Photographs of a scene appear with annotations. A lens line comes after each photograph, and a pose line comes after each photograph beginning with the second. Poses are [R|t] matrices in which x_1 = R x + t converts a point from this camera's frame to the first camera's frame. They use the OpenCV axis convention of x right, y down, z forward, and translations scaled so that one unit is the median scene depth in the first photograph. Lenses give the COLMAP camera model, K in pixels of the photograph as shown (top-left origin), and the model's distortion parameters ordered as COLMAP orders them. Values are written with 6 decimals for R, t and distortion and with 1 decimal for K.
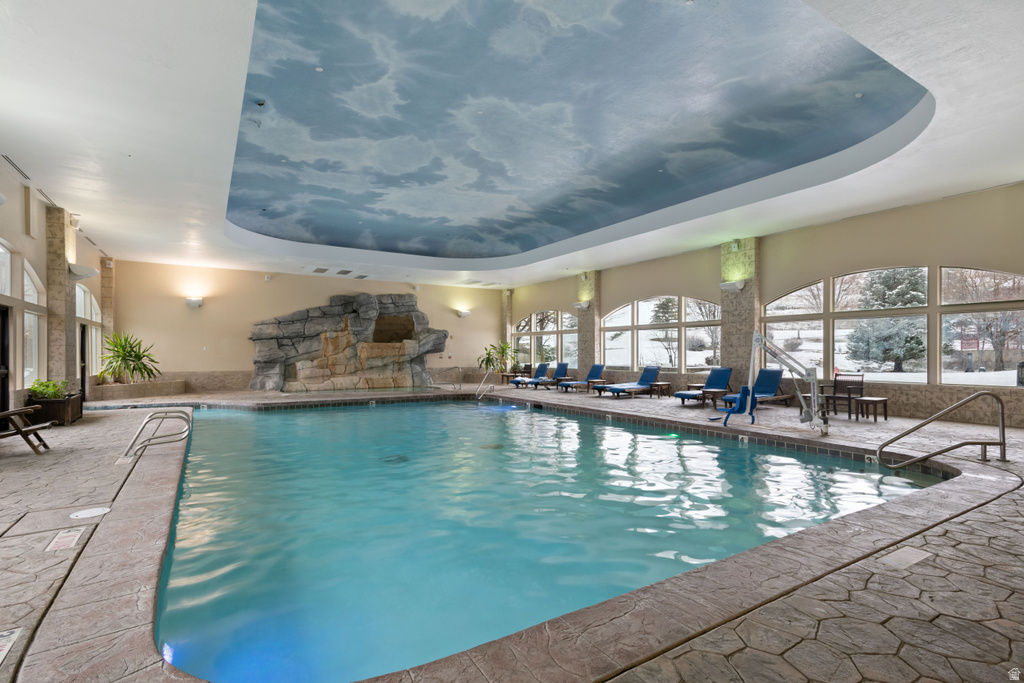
lens RADIAL K [[497.4, 0, 512.7], [0, 497.4, 346.7], [0, 0, 1]] dist [-0.001241, 0.000109]
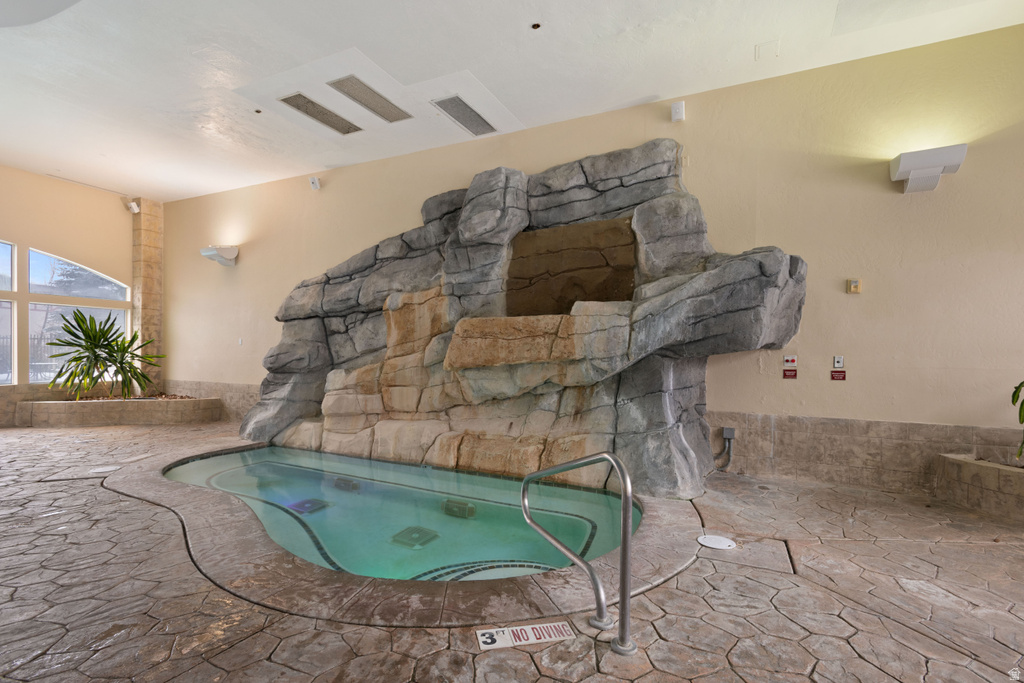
lens RADIAL K [[497.4, 0, 514.0], [0, 497.4, 340.8], [0, 0, 1]] dist [-0.001241, 0.000109]
pose [[0.511955, -0.012206, -0.858925, -0.009088], [0.003725, 0.999921, -0.011989, 0.009473], [0.859004, 0.002938, 0.511960, 0.852437]]
